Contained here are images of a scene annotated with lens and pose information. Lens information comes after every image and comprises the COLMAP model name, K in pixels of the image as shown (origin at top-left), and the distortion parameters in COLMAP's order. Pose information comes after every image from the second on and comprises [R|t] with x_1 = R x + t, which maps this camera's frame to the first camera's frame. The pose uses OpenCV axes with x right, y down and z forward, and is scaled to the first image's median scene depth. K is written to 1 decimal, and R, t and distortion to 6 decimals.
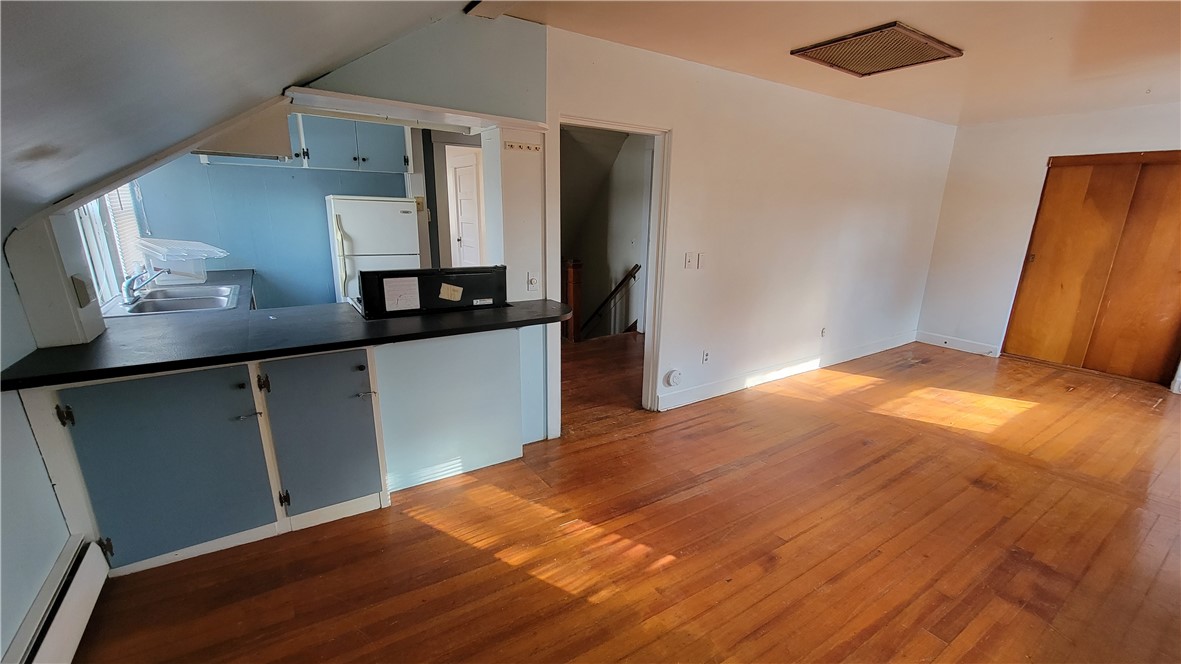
lens RADIAL K [[483.0, 0, 589.9], [0, 483.0, 340.5], [0, 0, 1]] dist [-0.001644, -0.000114]
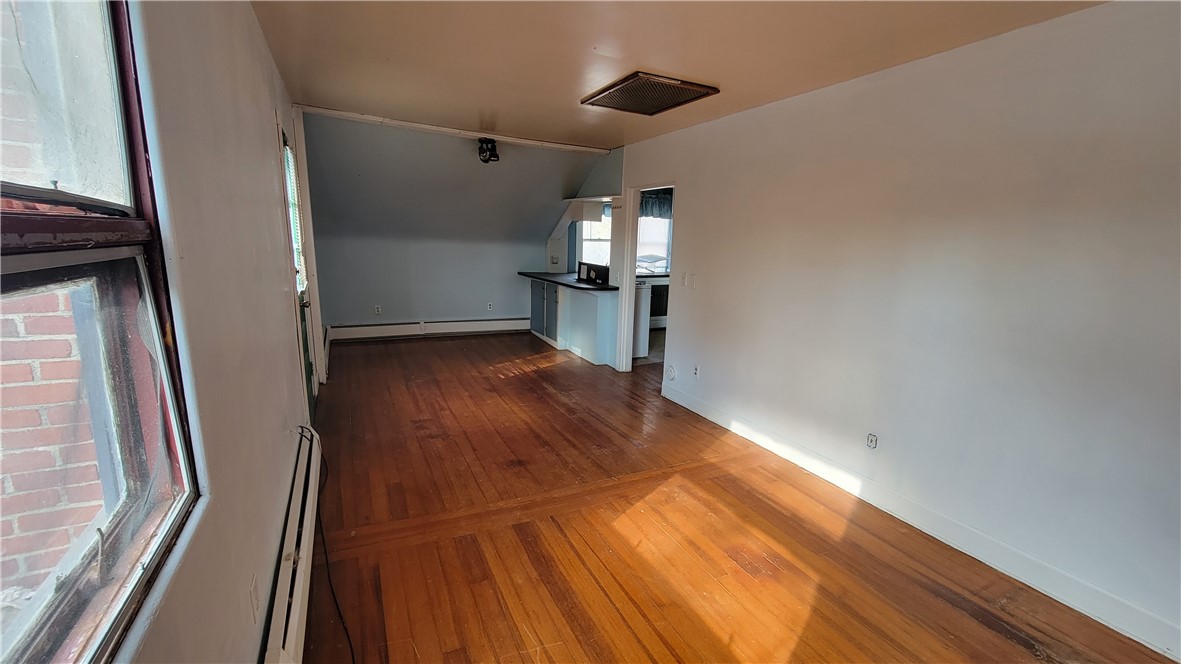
lens RADIAL K [[483.0, 0, 589.9], [0, 483.0, 340.5], [0, 0, 1]] dist [-0.001644, -0.000114]
pose [[-0.113505, 0.183311, -0.976480, 1.755757], [-0.295991, 0.931964, 0.209360, -0.249953], [0.948423, 0.312793, -0.051524, 1.072334]]
